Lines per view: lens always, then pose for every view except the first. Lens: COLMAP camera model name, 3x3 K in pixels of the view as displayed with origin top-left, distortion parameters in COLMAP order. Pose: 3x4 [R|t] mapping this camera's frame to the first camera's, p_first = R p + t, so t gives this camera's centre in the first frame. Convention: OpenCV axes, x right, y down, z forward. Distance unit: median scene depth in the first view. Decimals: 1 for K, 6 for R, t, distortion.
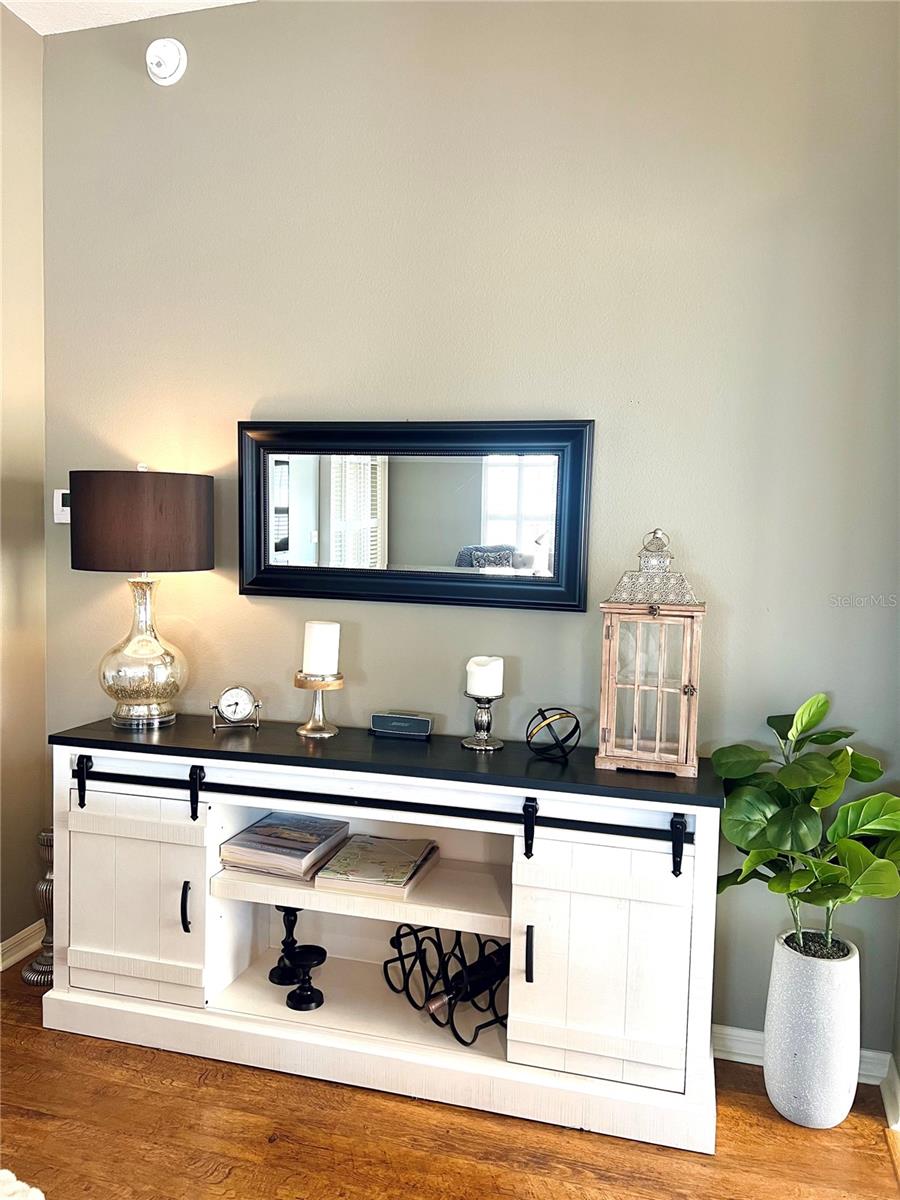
lens RADIAL K [[895.7, 0, 450.4], [0, 895.7, 601.9], [0, 0, 1]] dist [0.009852, 0.002540]
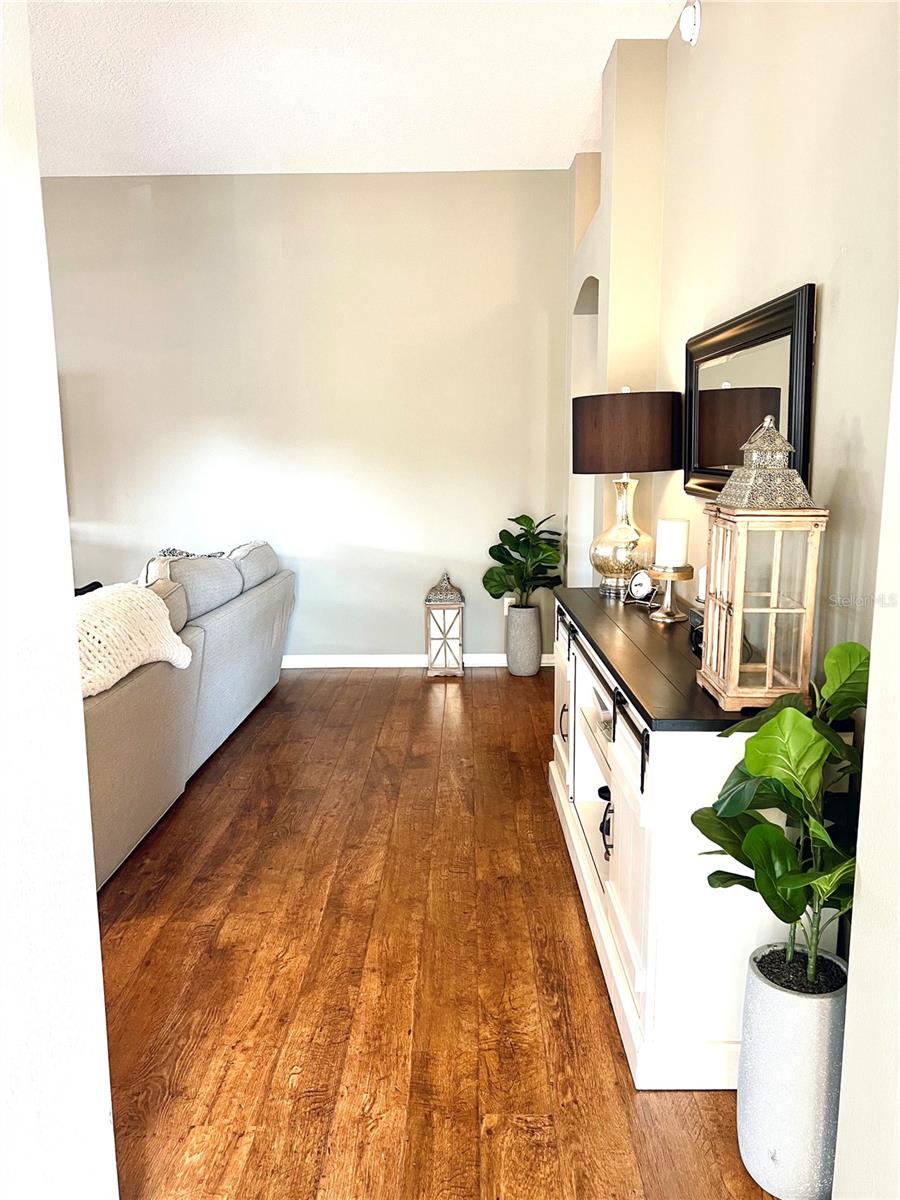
lens RADIAL K [[895.7, 0, 453.1], [0, 895.7, 598.8], [0, 0, 1]] dist [0.009852, 0.002540]
pose [[0.260725, 0.131604, -0.956401, 1.027944], [-0.043510, 0.991260, 0.124539, -0.007172], [0.964432, 0.009142, 0.264172, 0.532143]]
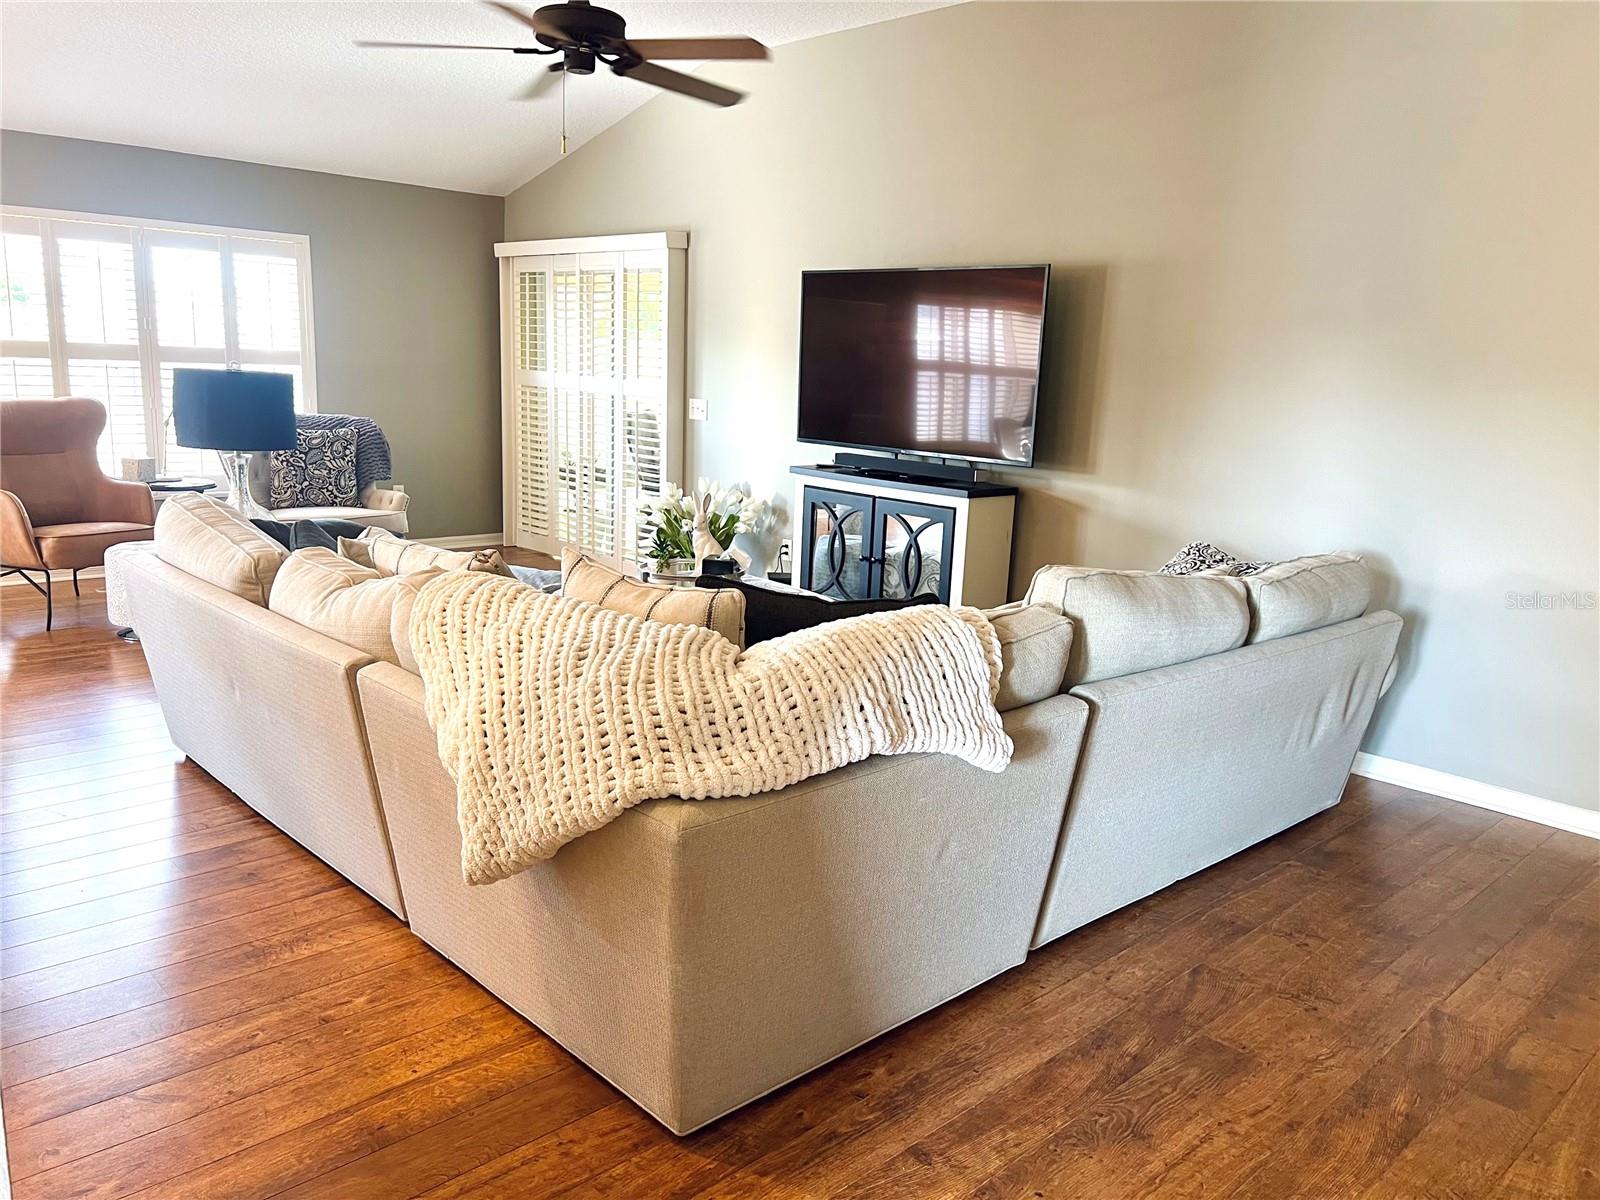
lens RADIAL K [[1194.3, 0, 799.5], [0, 1194.3, 613.0], [0, 0, 1]] dist [0.009852, 0.002540]
pose [[-0.505589, 0.135497, -0.852068, 0.532993], [-0.105471, 0.970477, 0.216910, -0.057680], [0.856303, 0.199536, -0.476372, 0.839358]]
